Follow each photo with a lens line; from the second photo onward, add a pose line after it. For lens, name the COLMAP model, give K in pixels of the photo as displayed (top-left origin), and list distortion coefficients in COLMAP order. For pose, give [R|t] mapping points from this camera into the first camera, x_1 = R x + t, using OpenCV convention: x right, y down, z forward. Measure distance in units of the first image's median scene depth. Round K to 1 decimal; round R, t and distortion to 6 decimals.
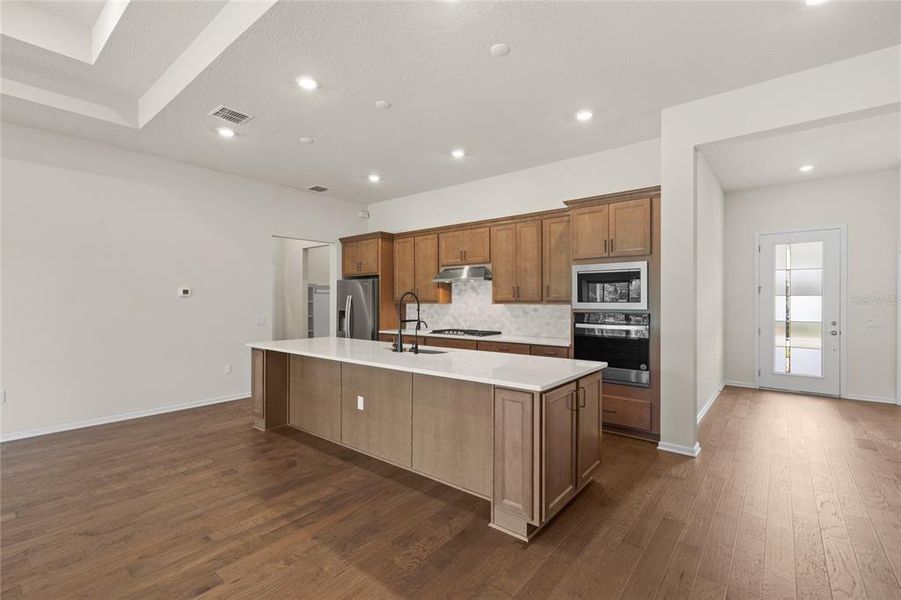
lens RADIAL K [[406.9, 0, 433.9], [0, 406.9, 301.0], [0, 0, 1]] dist [0.001949, -0.000044]
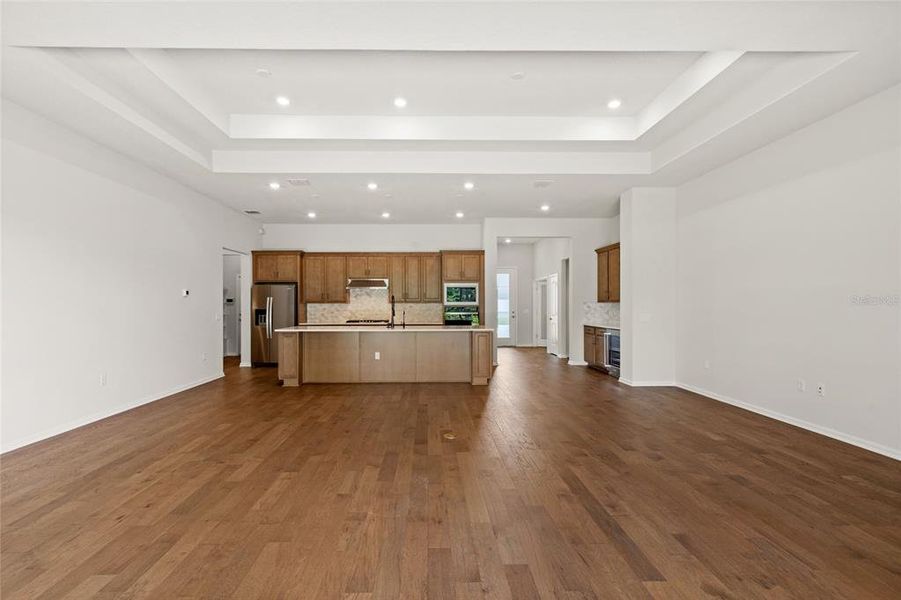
lens RADIAL K [[416.6, 0, 434.8], [0, 416.6, 314.5], [0, 0, 1]] dist [0.006233, -0.000218]
pose [[0.753308, -0.018729, 0.657401, -0.903616], [0.002527, 0.999669, 0.025585, 0.011052], [-0.657663, -0.017612, 0.753107, -0.438049]]
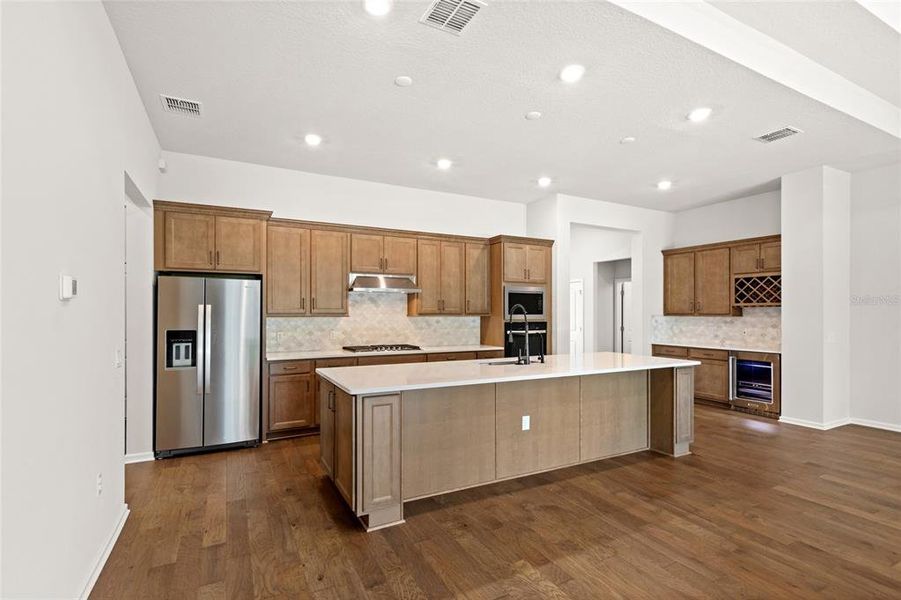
lens RADIAL K [[416.6, 0, 434.8], [0, 416.6, 314.5], [0, 0, 1]] dist [0.006233, -0.000218]
pose [[0.392036, -0.003229, 0.919944, -0.843494], [-0.001244, 0.999991, 0.004040, -0.001849], [-0.919949, -0.002728, 0.392029, 0.603456]]
